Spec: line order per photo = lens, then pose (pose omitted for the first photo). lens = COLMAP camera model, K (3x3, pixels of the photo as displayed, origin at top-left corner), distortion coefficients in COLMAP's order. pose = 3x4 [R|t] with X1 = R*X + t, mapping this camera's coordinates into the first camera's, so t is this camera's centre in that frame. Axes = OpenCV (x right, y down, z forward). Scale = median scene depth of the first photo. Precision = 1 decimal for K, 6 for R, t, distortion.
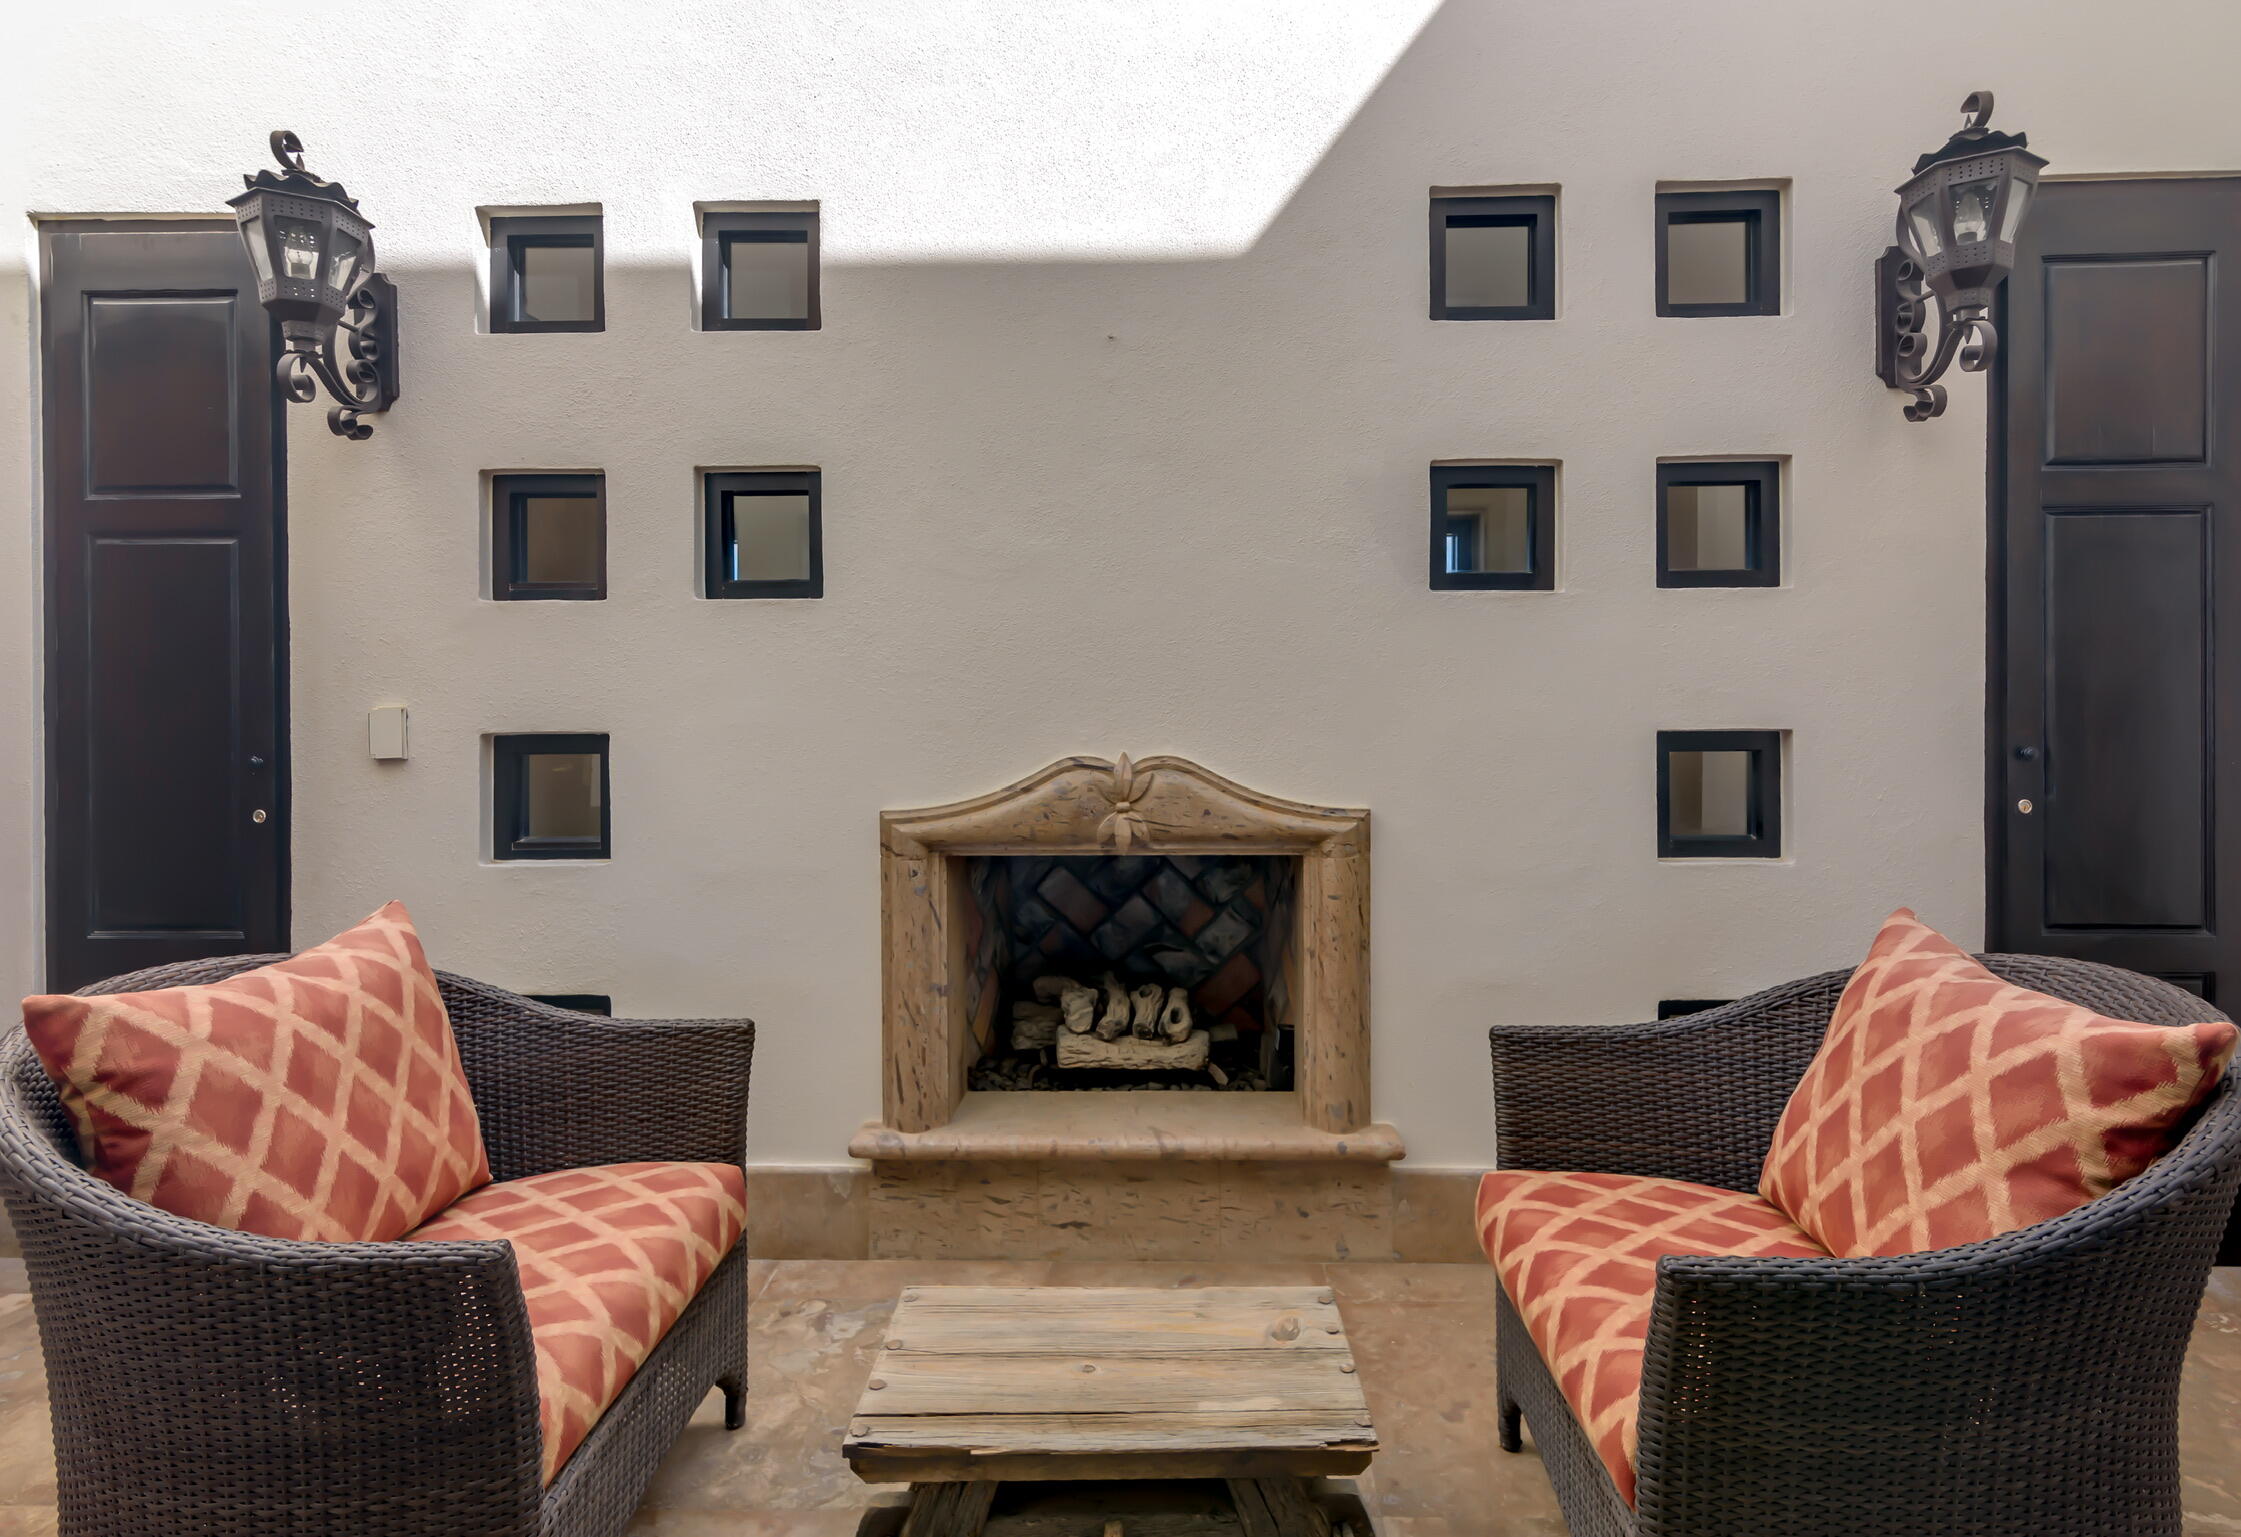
lens RADIAL K [[1171.8, 0, 1159.4], [0, 1171.8, 685.4], [0, 0, 1]] dist [0.002338, 0.000355]
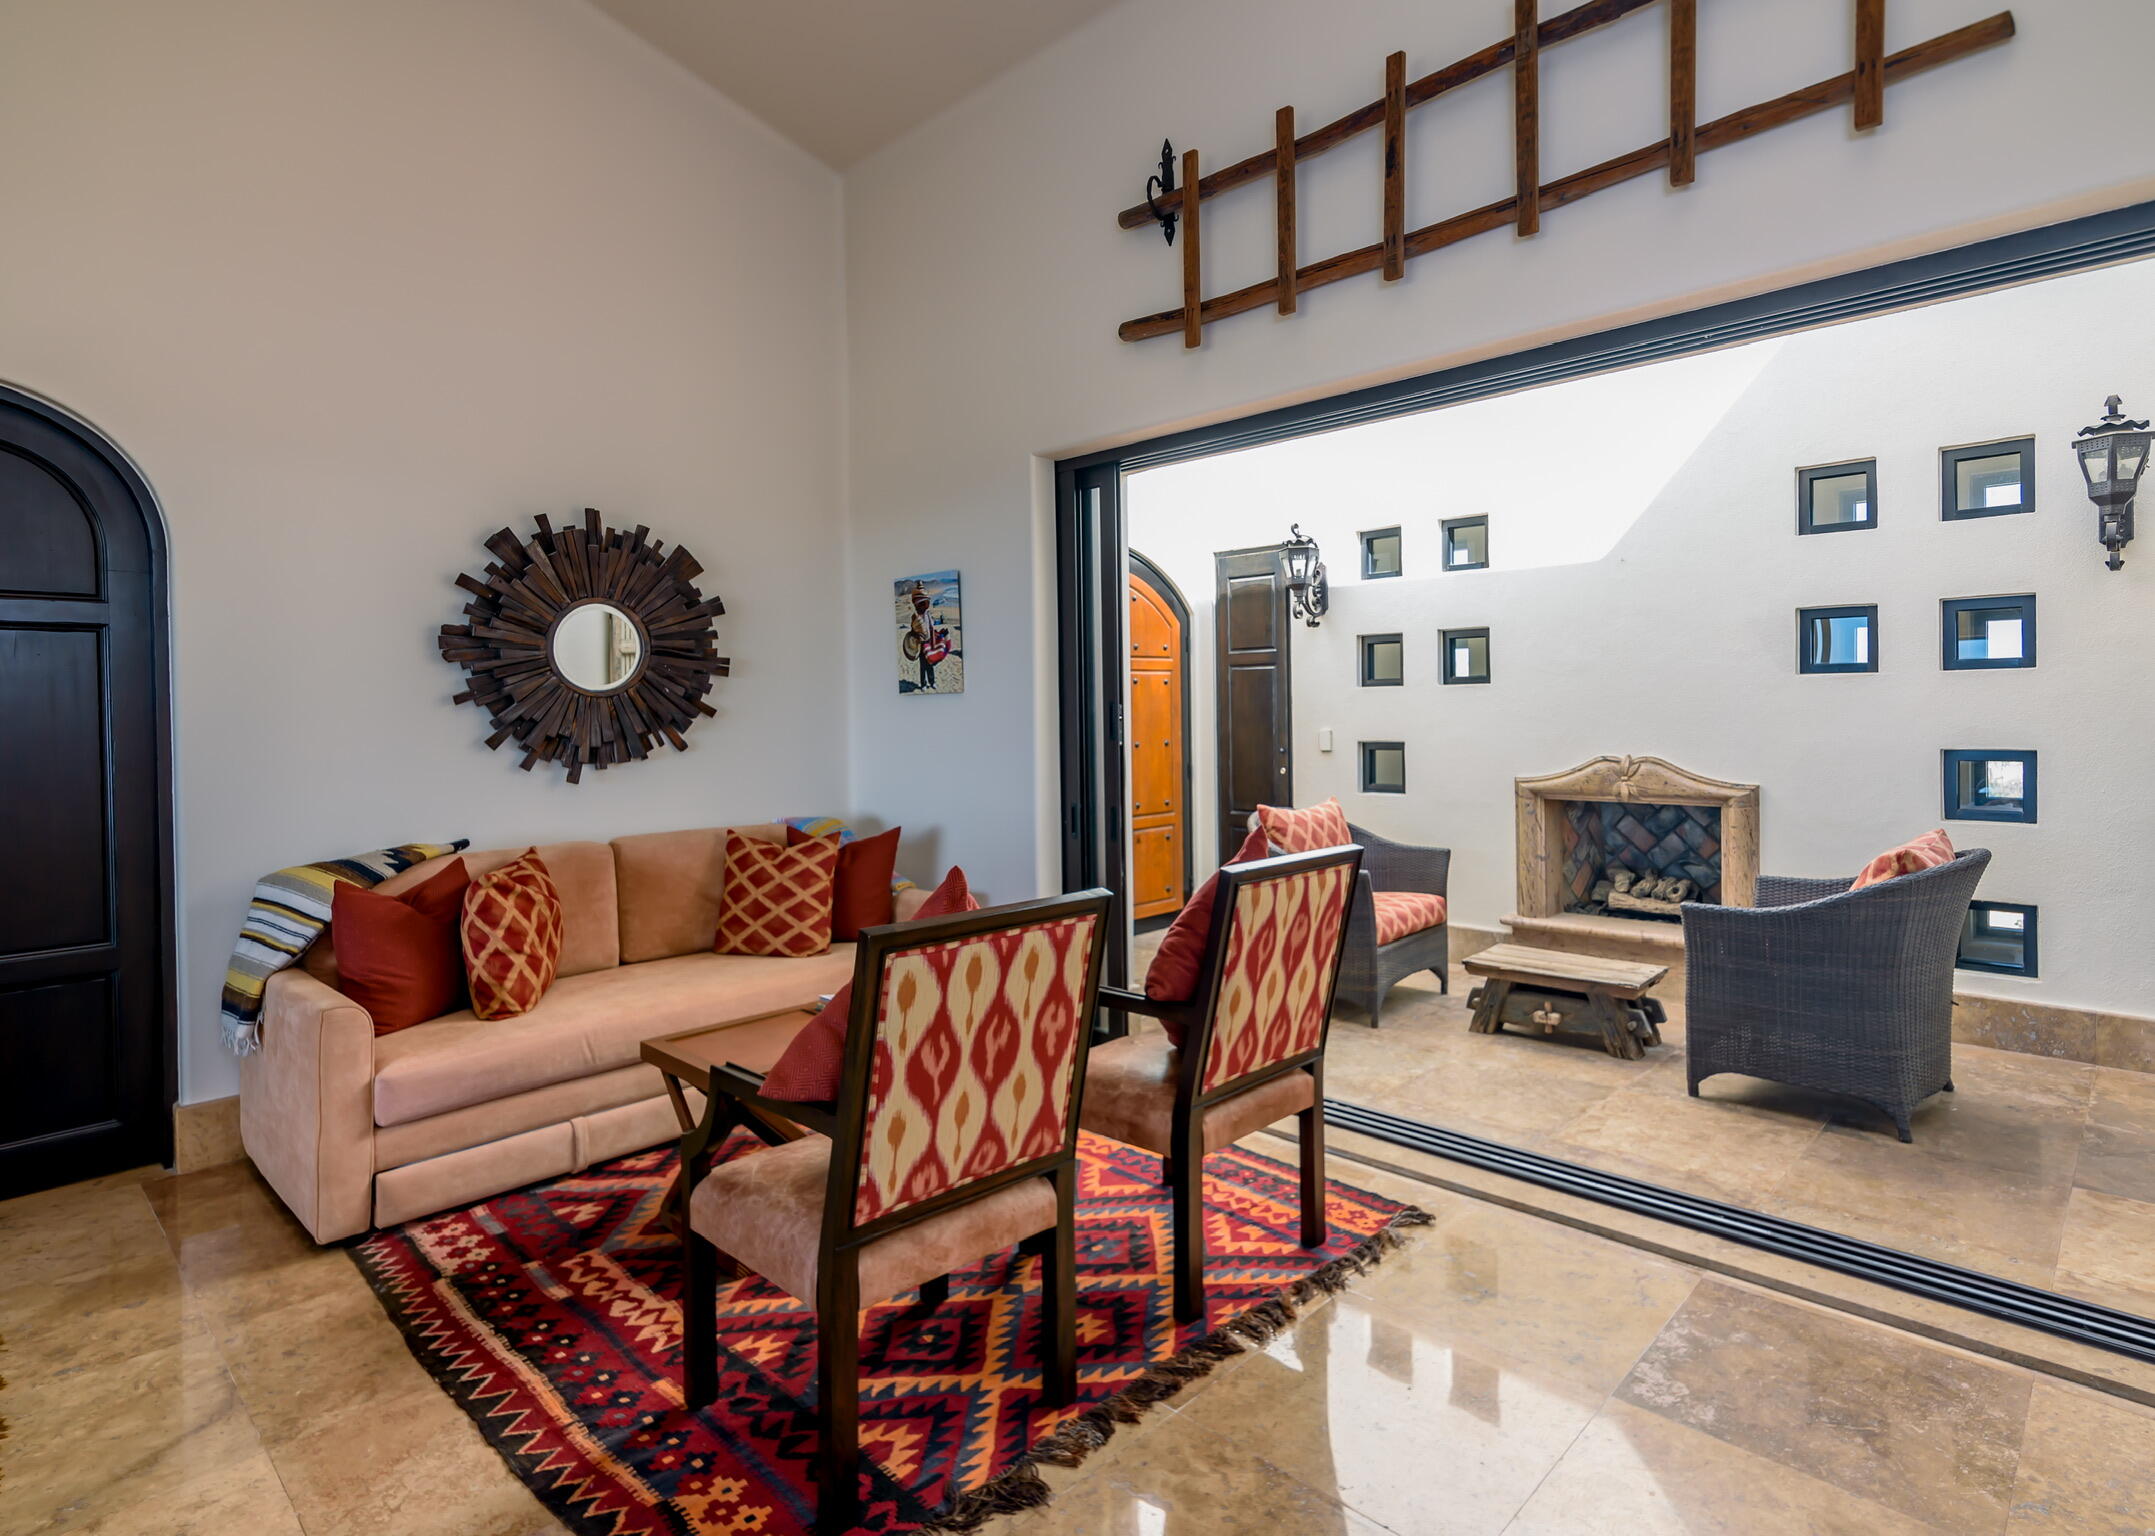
lens RADIAL K [[1110.0, 0, 1110.1], [0, 1110.0, 723.1], [0, 0, 1]] dist [0.039386, 0.000541]
pose [[0.743040, 0.004224, -0.669234, 0.641201], [0.008478, 0.999840, 0.015725, -0.039954], [0.669194, -0.017358, 0.742885, -1.159014]]
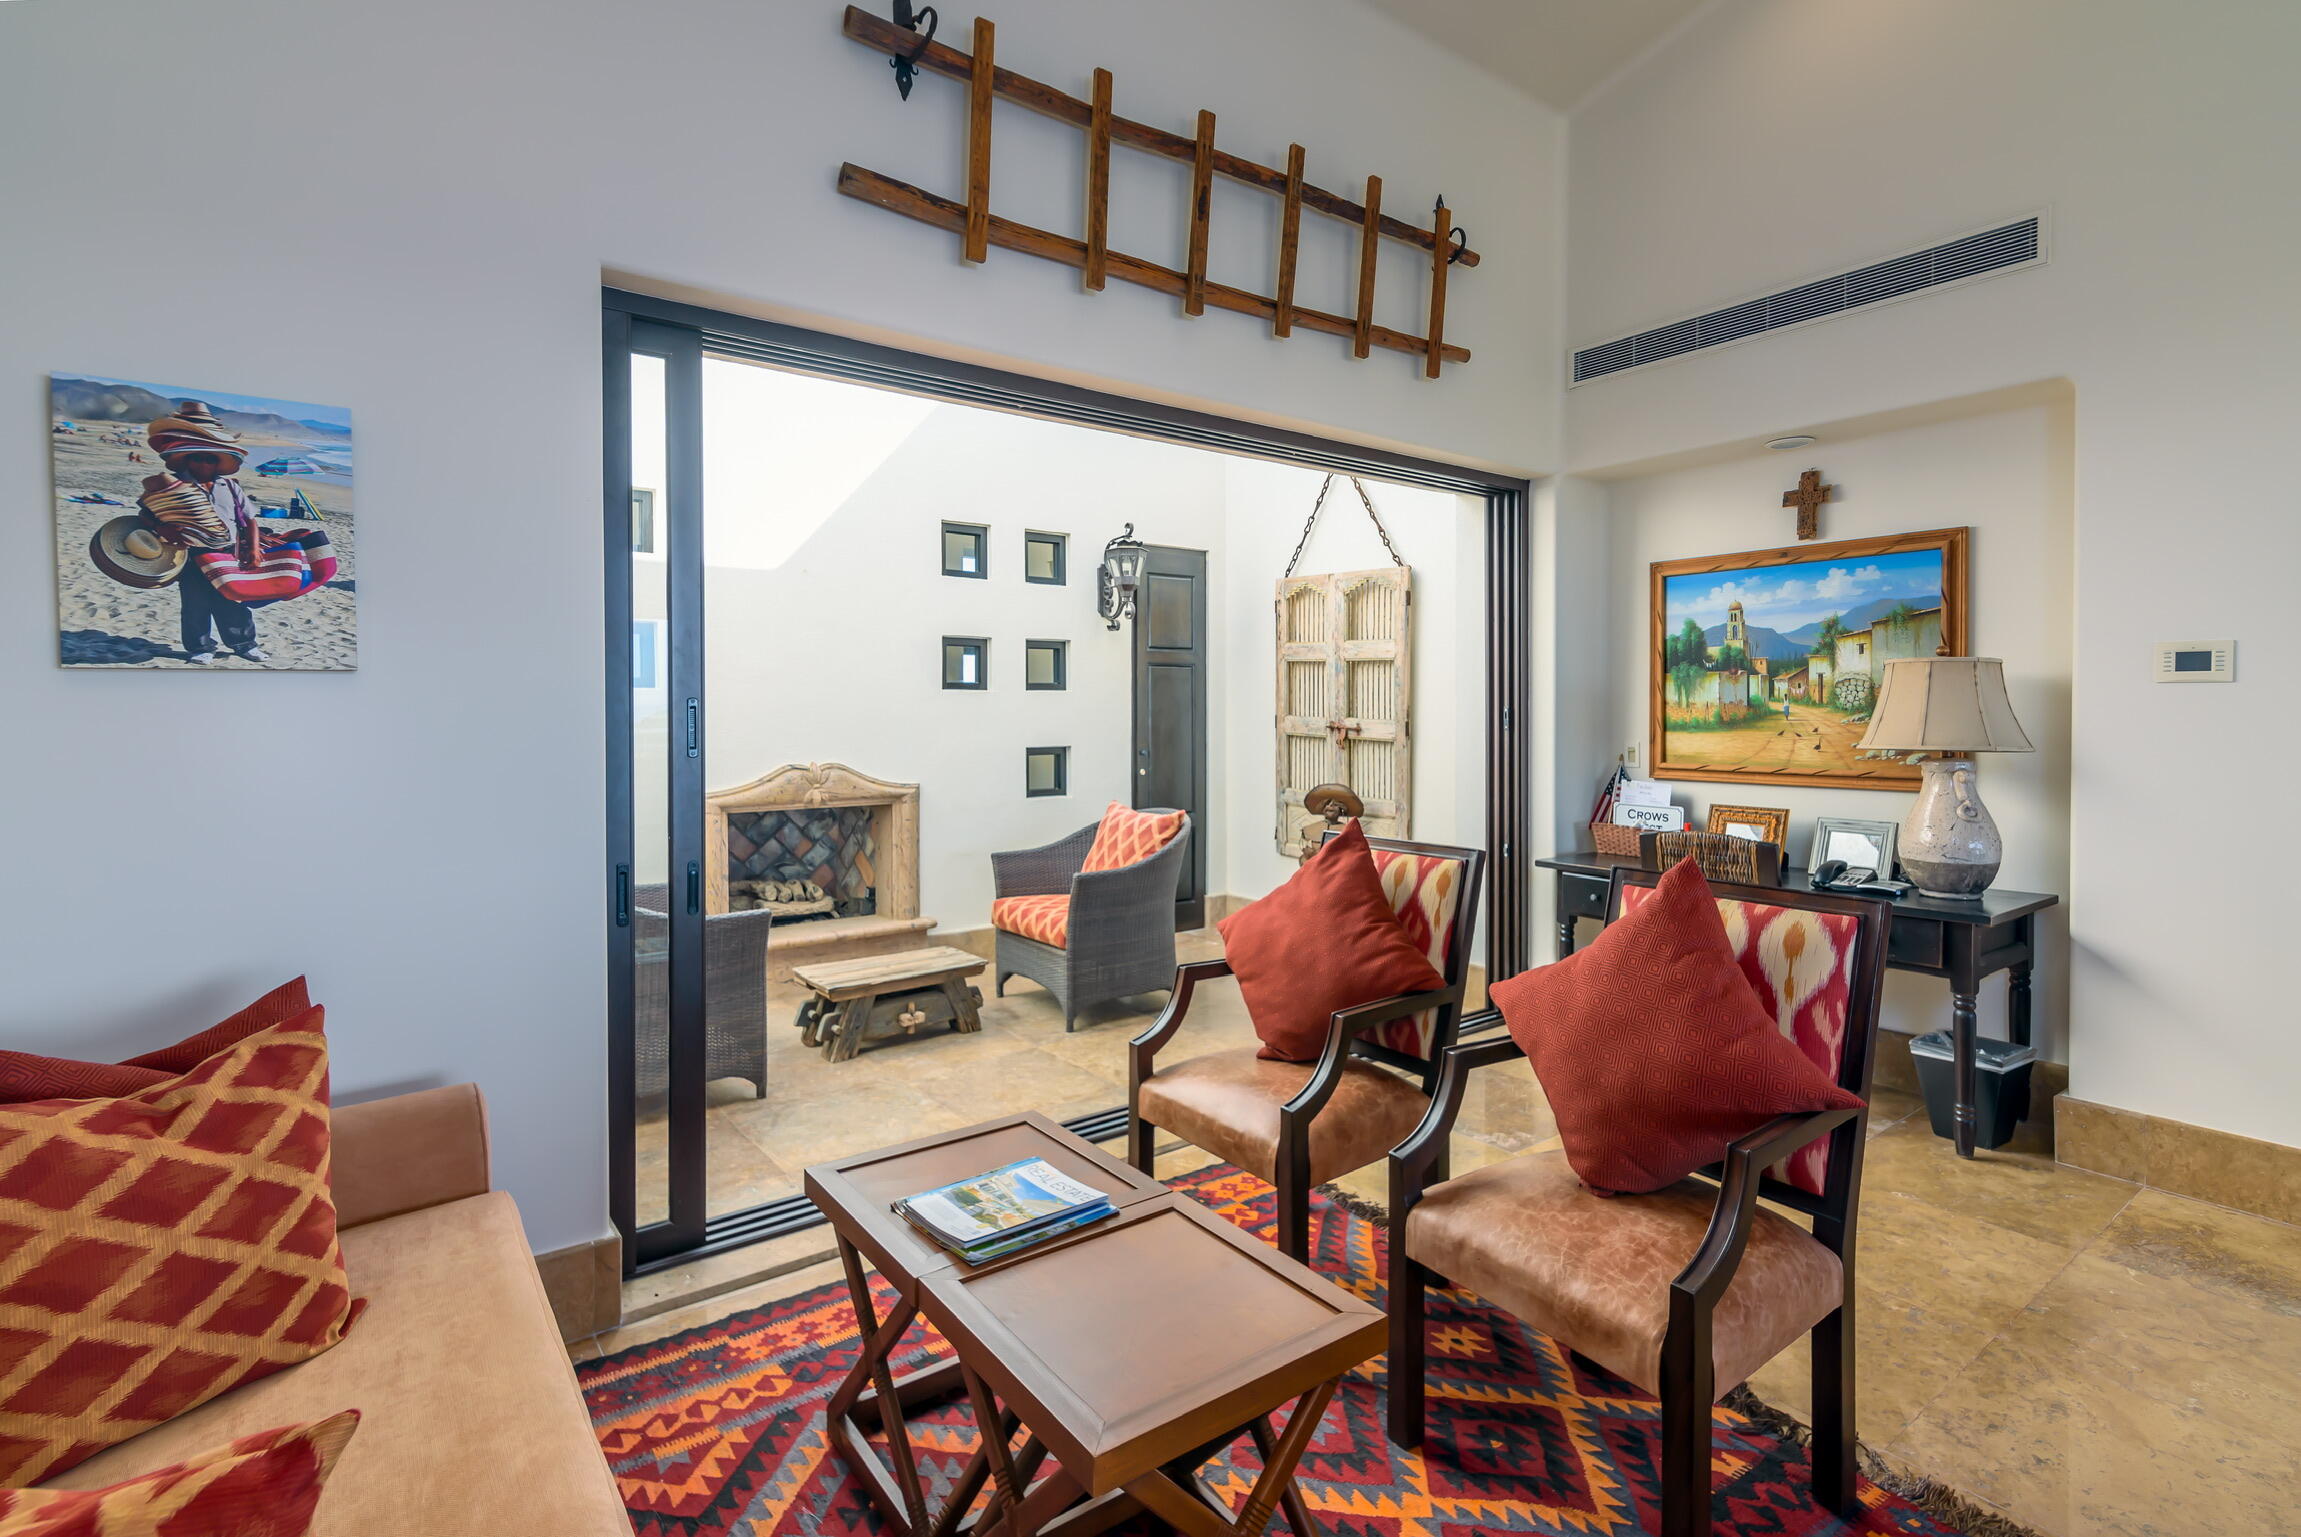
lens RADIAL K [[1097.7, 0, 1170.7], [0, 1097.7, 726.7], [0, 0, 1]] dist [0.013817, -0.000026]
pose [[0.781868, -0.006091, 0.623415, -0.798906], [-0.000815, 0.999941, 0.010792, -0.030958], [-0.623444, -0.008946, 0.781817, -1.034266]]
